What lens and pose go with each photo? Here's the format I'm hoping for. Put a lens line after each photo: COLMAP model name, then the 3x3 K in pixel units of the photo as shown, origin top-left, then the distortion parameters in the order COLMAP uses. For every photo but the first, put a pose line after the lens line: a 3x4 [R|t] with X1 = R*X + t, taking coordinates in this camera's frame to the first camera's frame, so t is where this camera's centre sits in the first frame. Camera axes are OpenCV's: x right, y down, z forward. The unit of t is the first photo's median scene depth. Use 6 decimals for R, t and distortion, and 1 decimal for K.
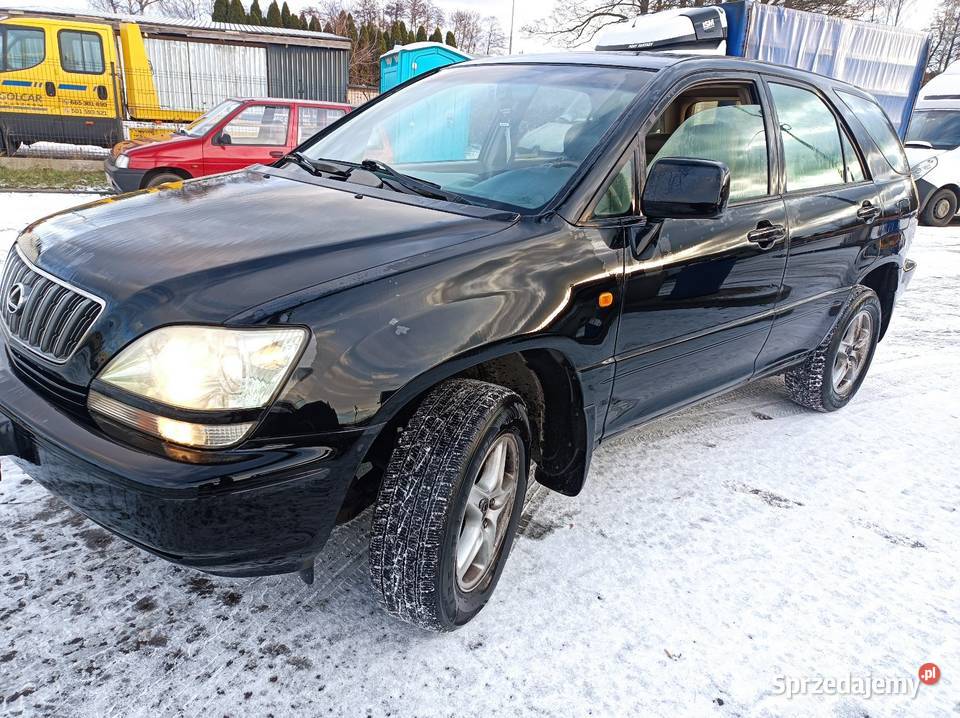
lens RADIAL K [[750.6, 0, 473.9], [0, 750.6, 363.2], [0, 0, 1]] dist [0.028699, -0.014691]
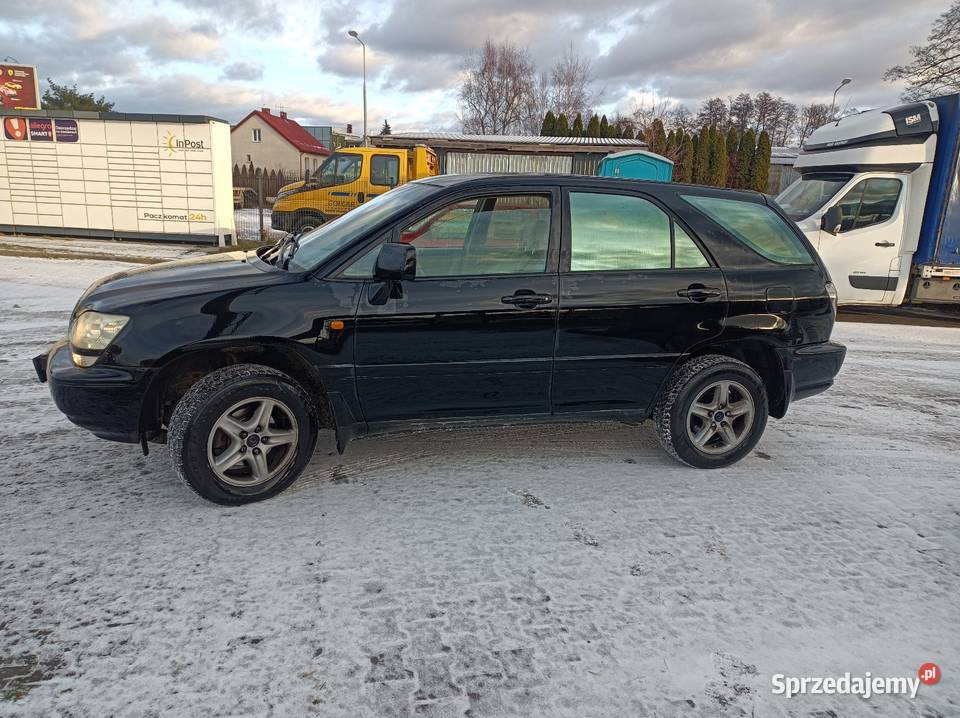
lens RADIAL K [[750.6, 0, 465.2], [0, 750.6, 383.6], [0, 0, 1]] dist [0.028699, -0.014691]
pose [[0.885078, 0.096248, -0.455383, 1.136530], [-0.139163, 0.988353, -0.061582, 0.098284], [0.444152, 0.117877, 0.888163, -0.298049]]
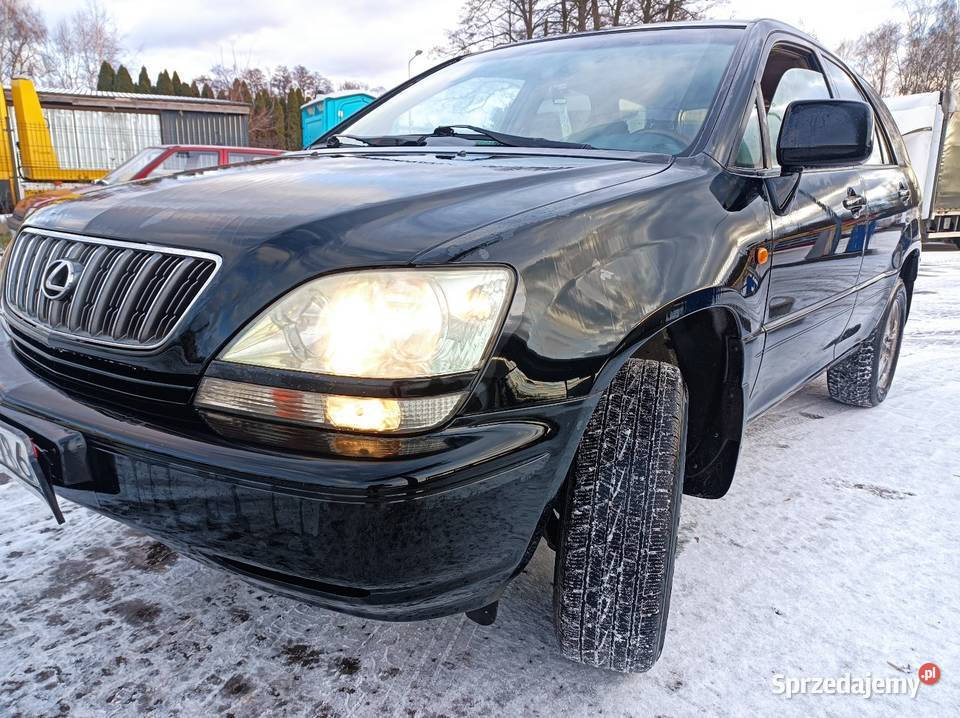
lens RADIAL K [[750.6, 0, 475.1], [0, 750.6, 360.9], [0, 0, 1]] dist [0.028699, -0.014691]
pose [[0.988142, -0.069808, 0.136756, -0.266087], [0.081621, 0.993221, -0.082762, 0.076546], [-0.130052, 0.092943, 0.987141, 0.191939]]
